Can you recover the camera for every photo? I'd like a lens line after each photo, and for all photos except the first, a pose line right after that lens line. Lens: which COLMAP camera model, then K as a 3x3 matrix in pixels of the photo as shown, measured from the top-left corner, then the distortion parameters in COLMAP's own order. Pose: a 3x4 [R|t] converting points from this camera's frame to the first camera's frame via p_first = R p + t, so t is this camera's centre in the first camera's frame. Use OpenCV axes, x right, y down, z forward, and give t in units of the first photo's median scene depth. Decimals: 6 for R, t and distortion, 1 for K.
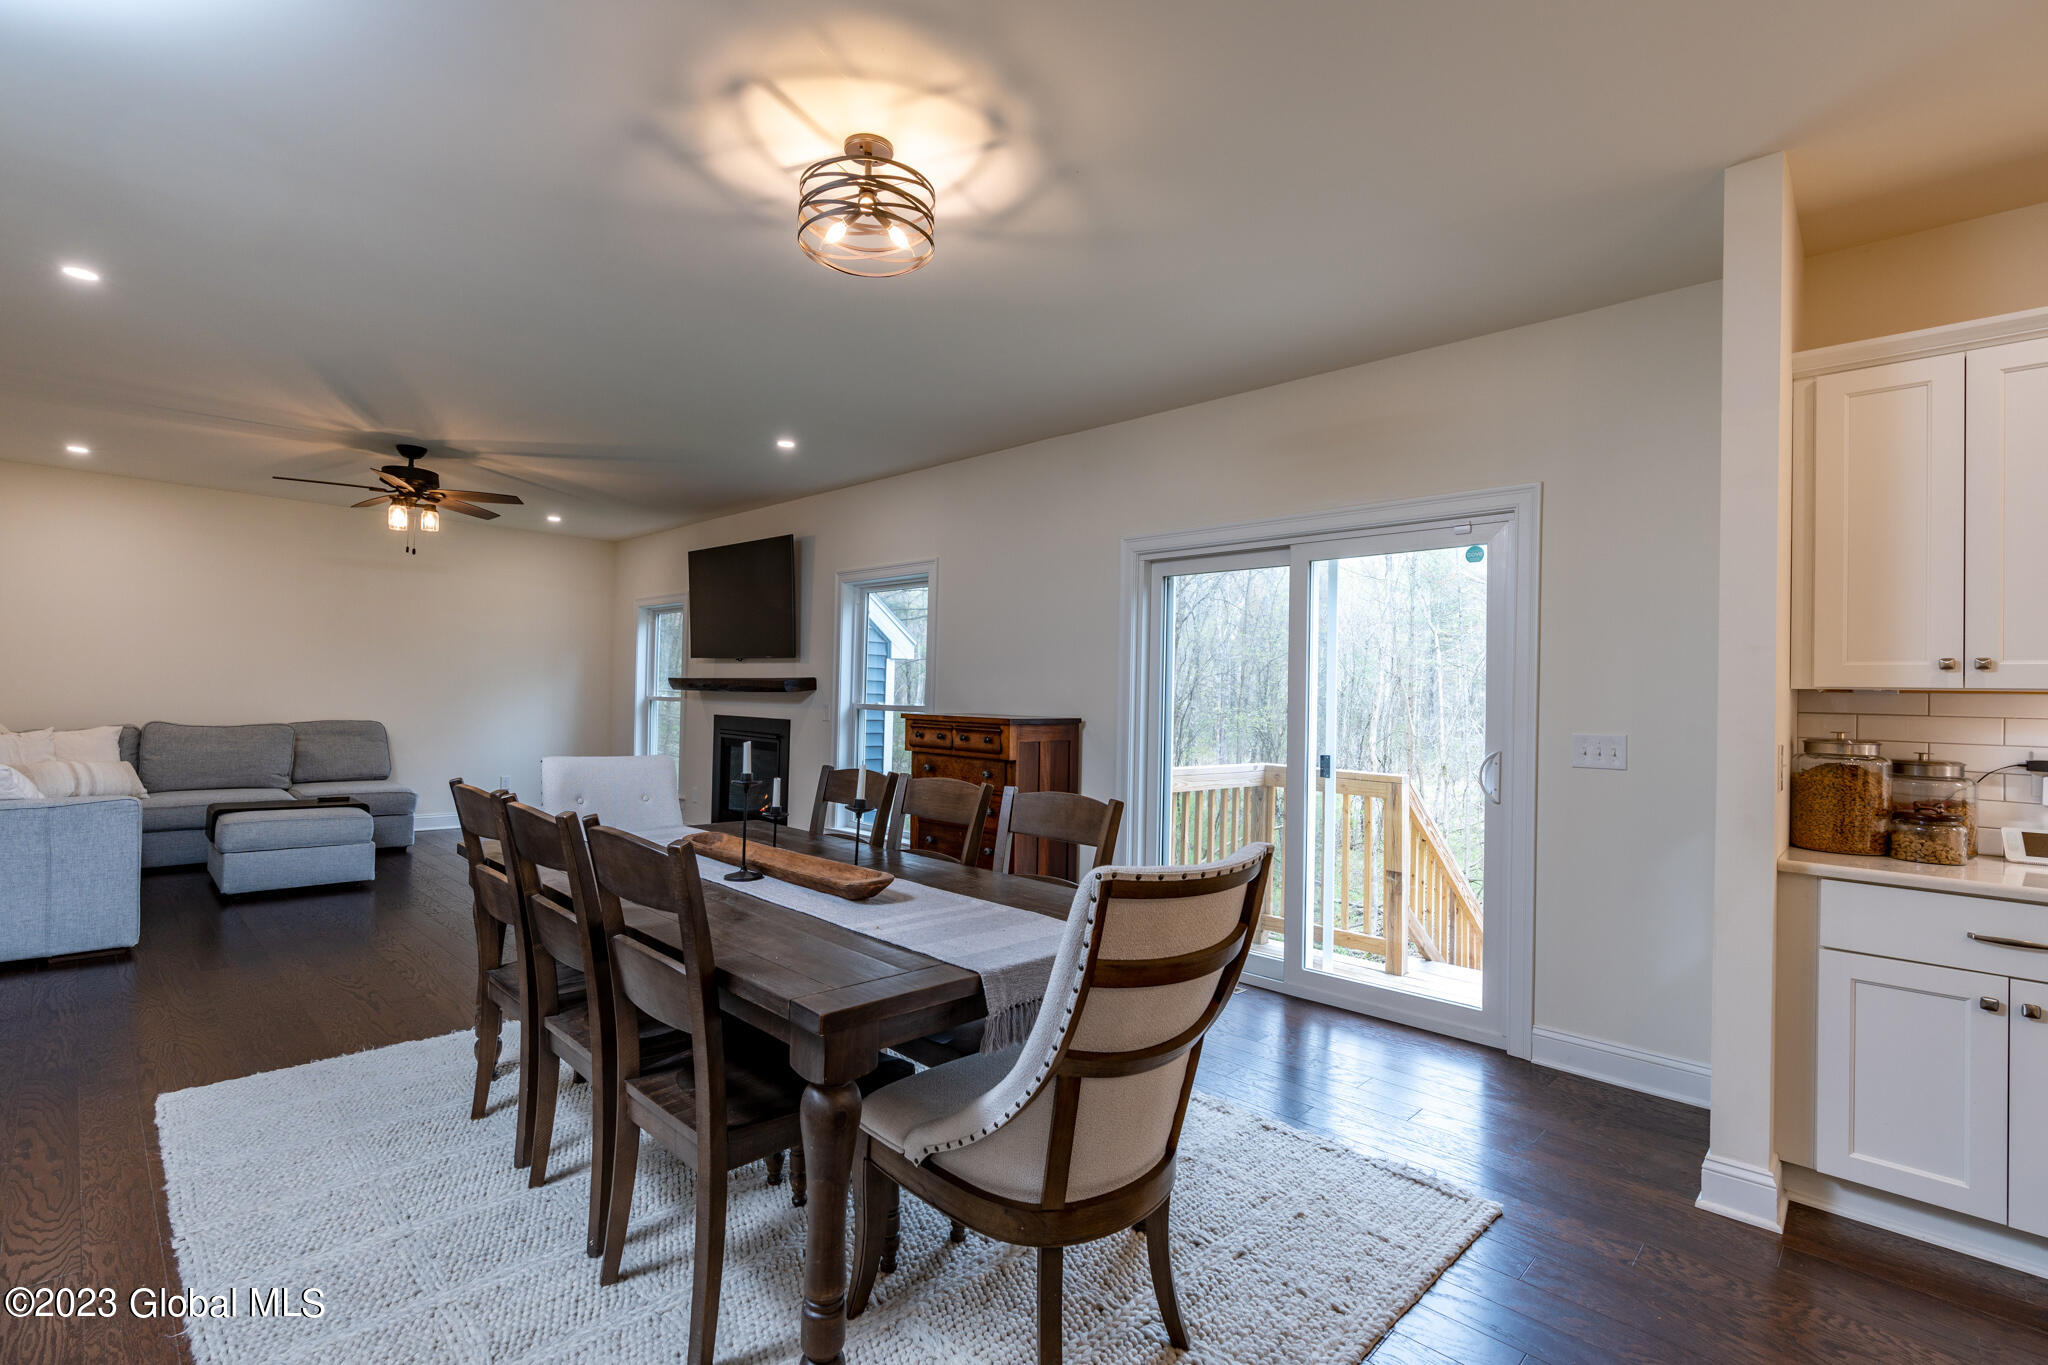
lens RADIAL K [[928.8, 0, 1020.3], [0, 928.8, 686.5], [0, 0, 1]] dist [-0.010259, 0.001771]
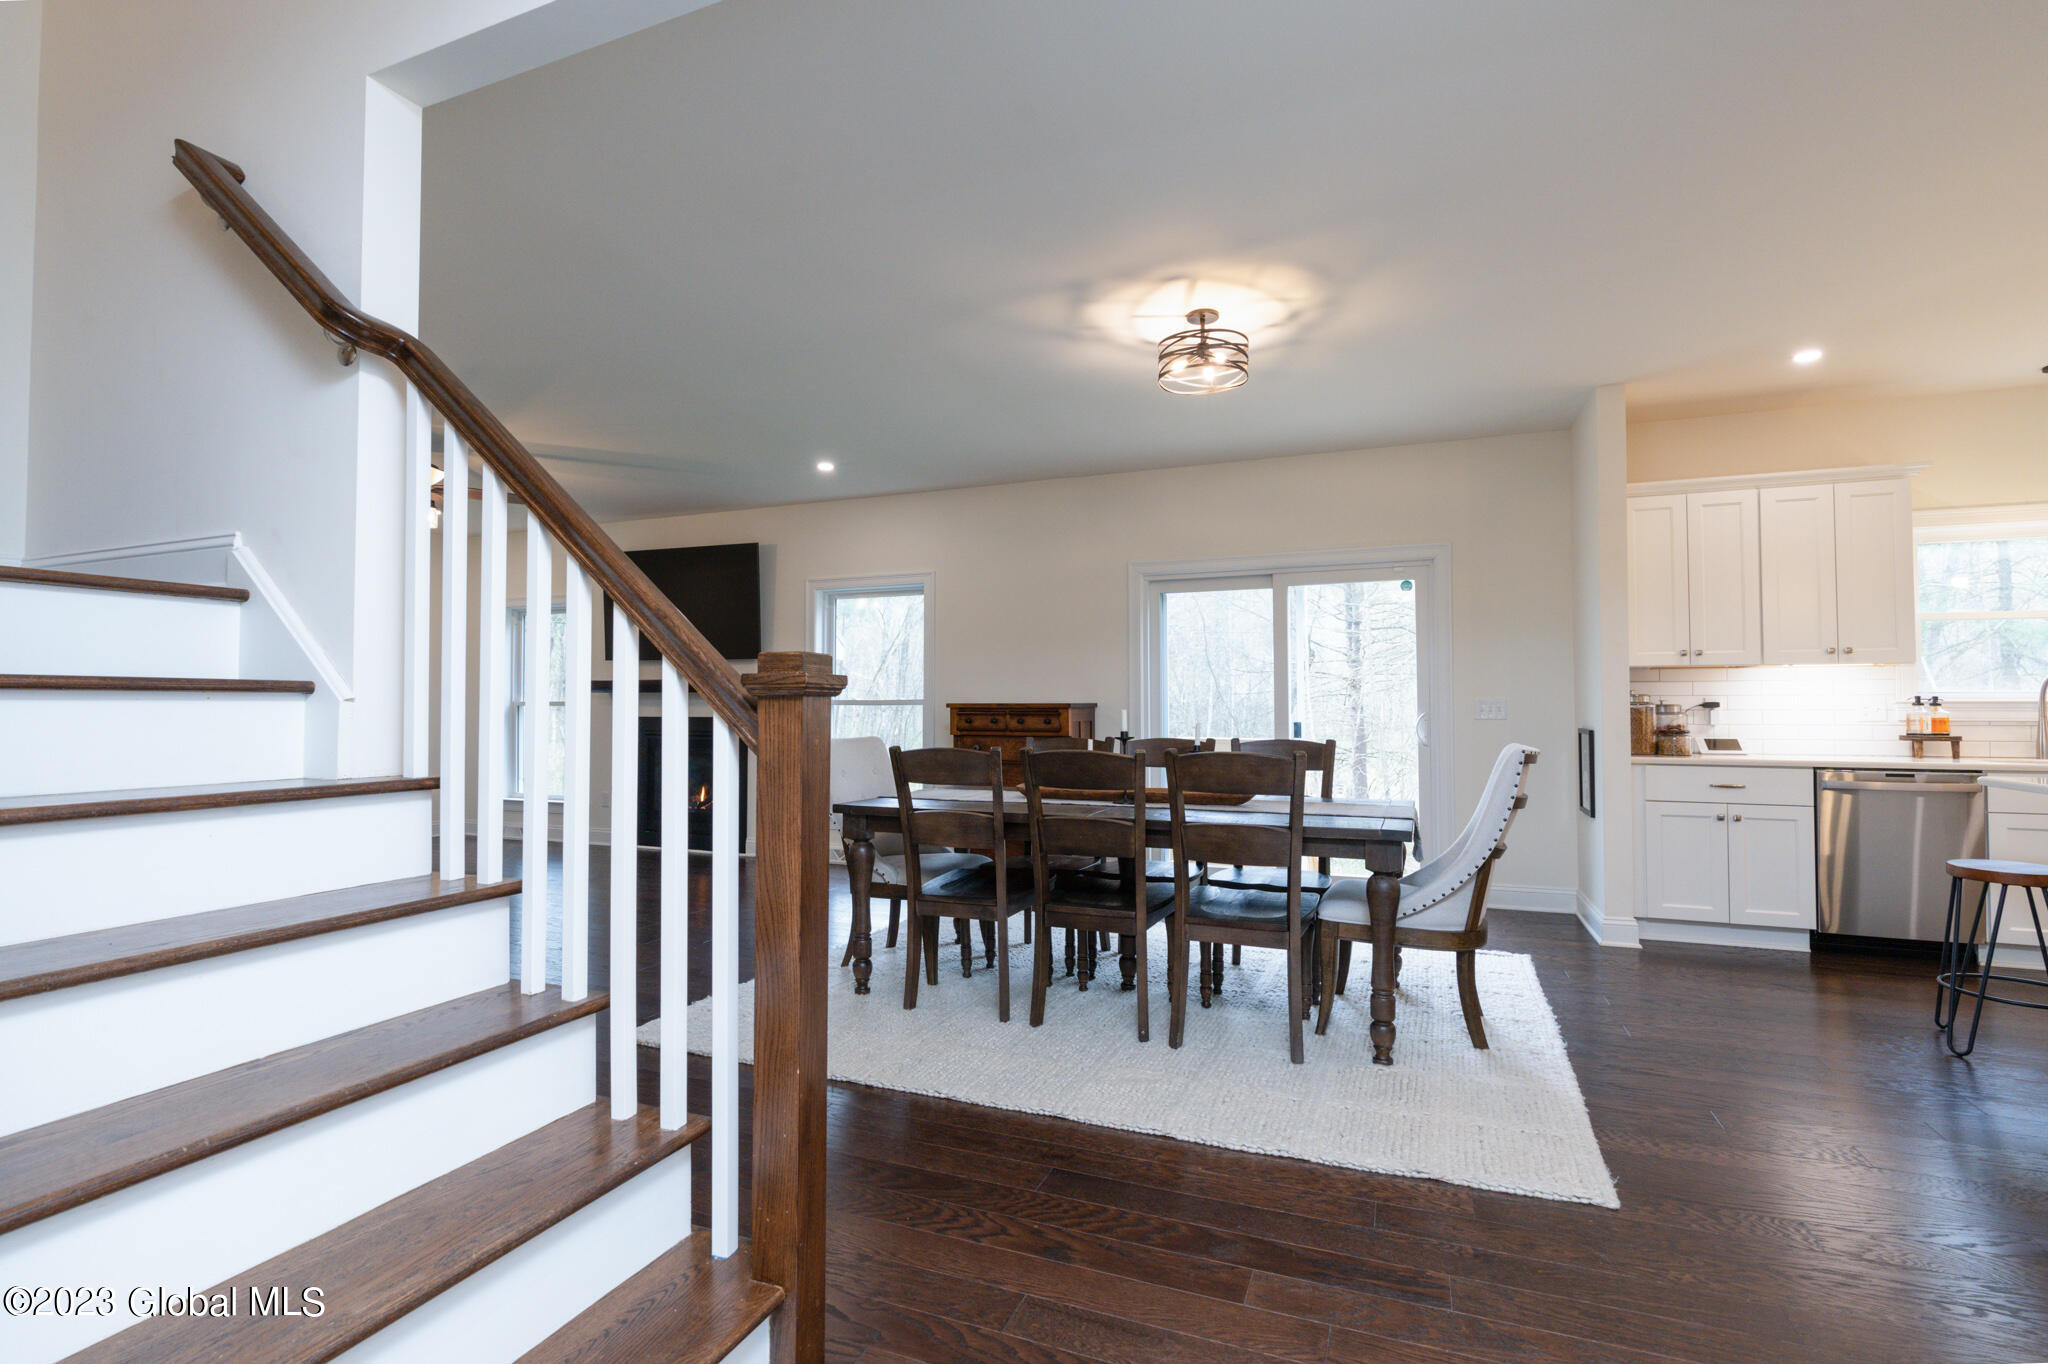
lens RADIAL K [[928.8, 0, 1060.5], [0, 928.8, 684.8], [0, 0, 1]] dist [-0.010259, 0.001771]
pose [[0.923728, -0.016638, 0.382687, -0.471598], [0.019058, 0.999815, -0.002533, 0.010984], [-0.382574, 0.009633, 0.923875, -0.149881]]
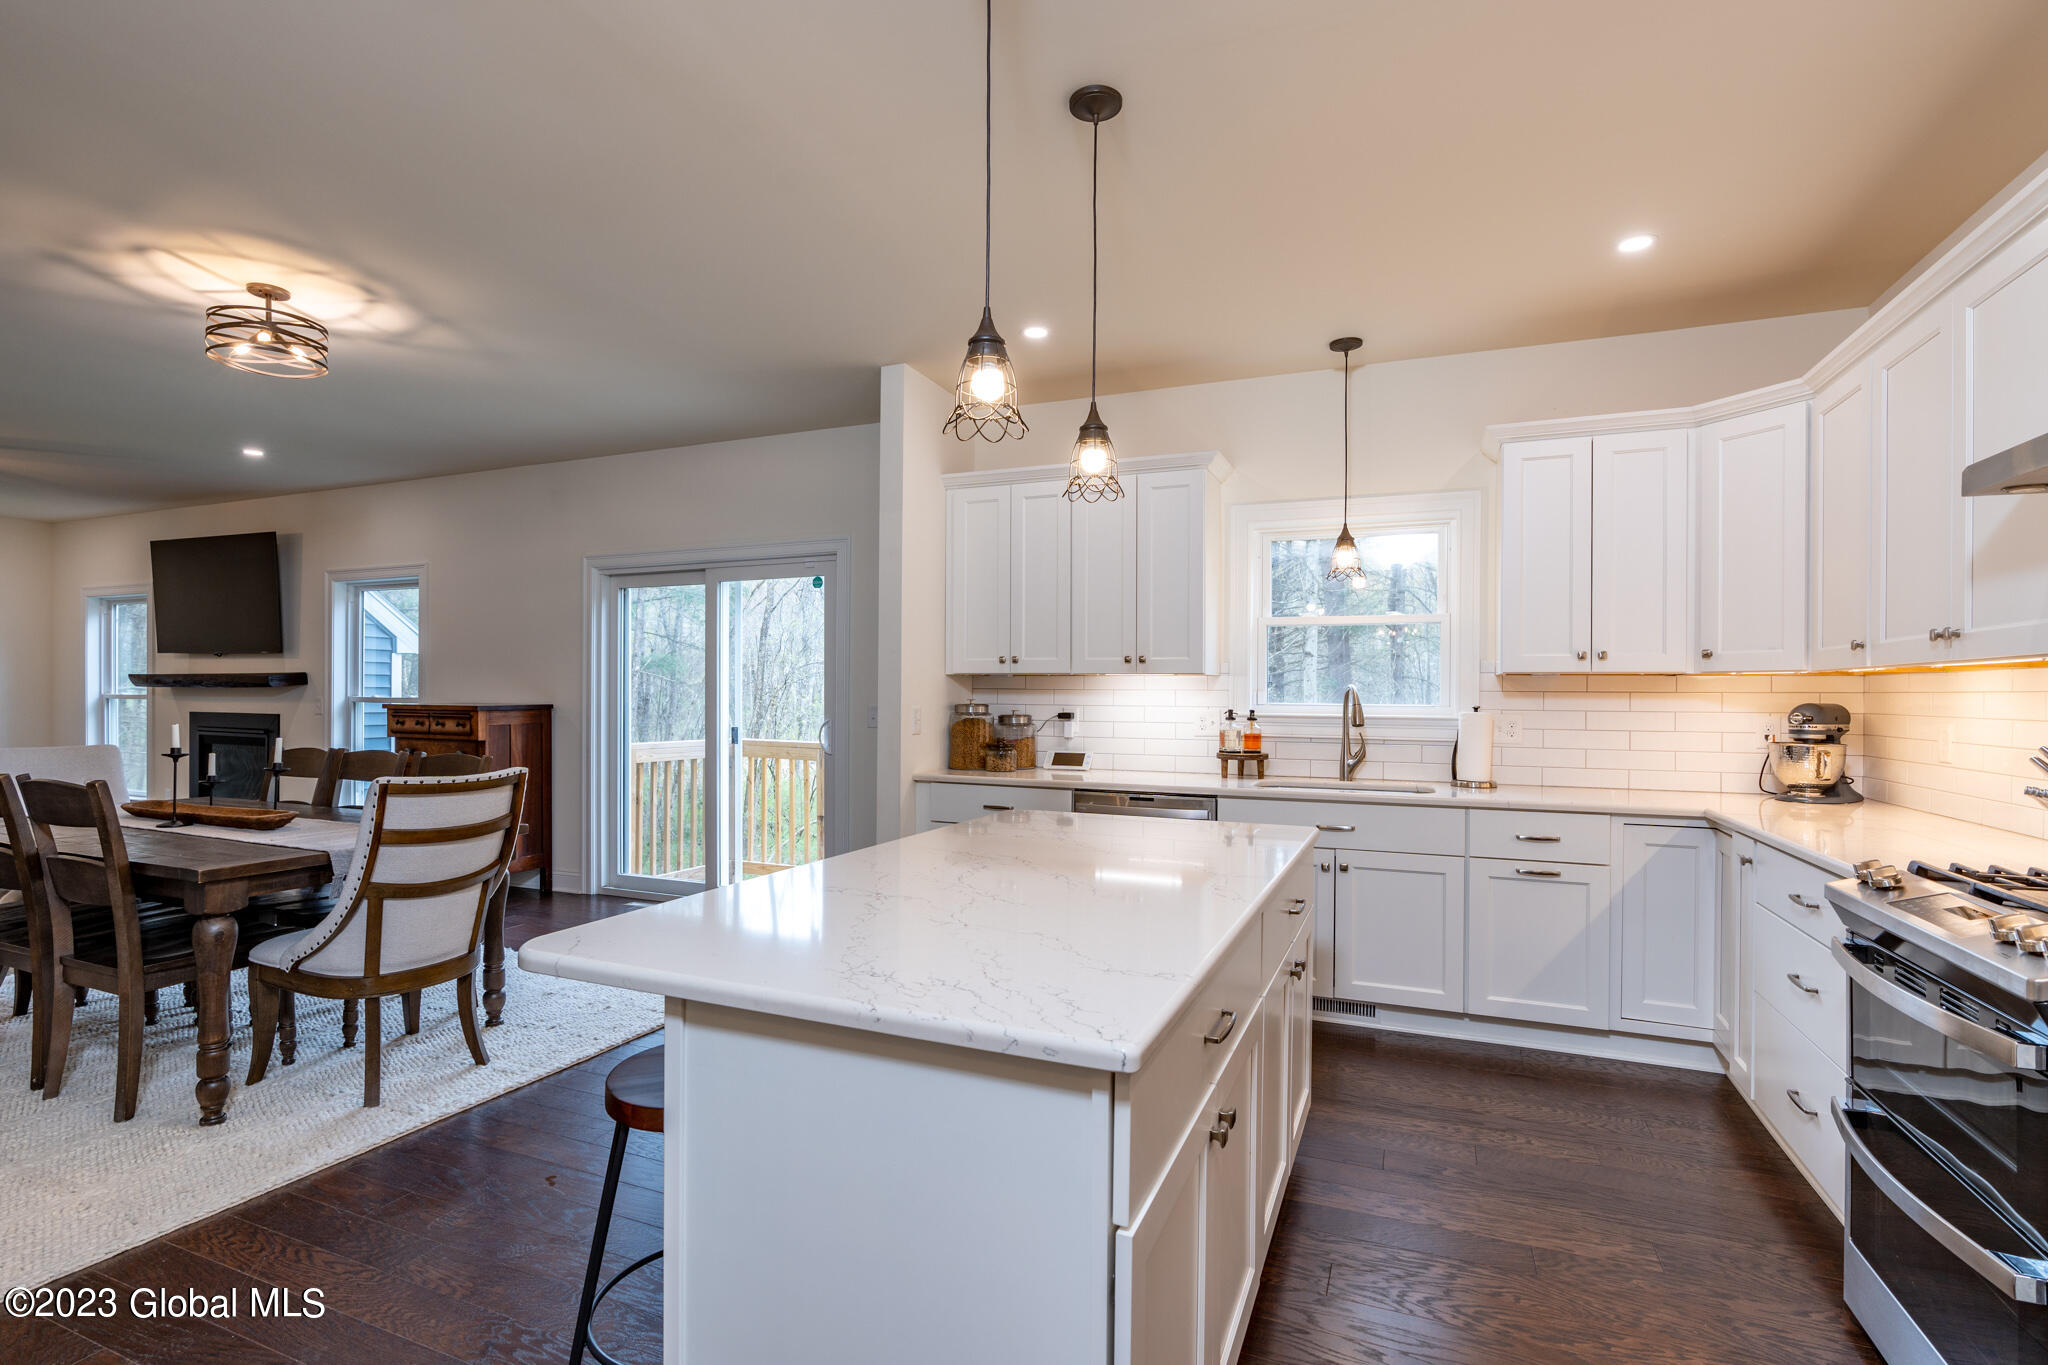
lens RADIAL K [[928.8, 0, 988.6], [0, 928.8, 696.1], [0, 0, 1]] dist [-0.010259, 0.001771]
pose [[0.930514, -0.020876, 0.365660, 0.154835], [0.012334, 0.999594, 0.025680, -0.000417], [-0.366048, -0.019385, 0.930394, -0.329397]]
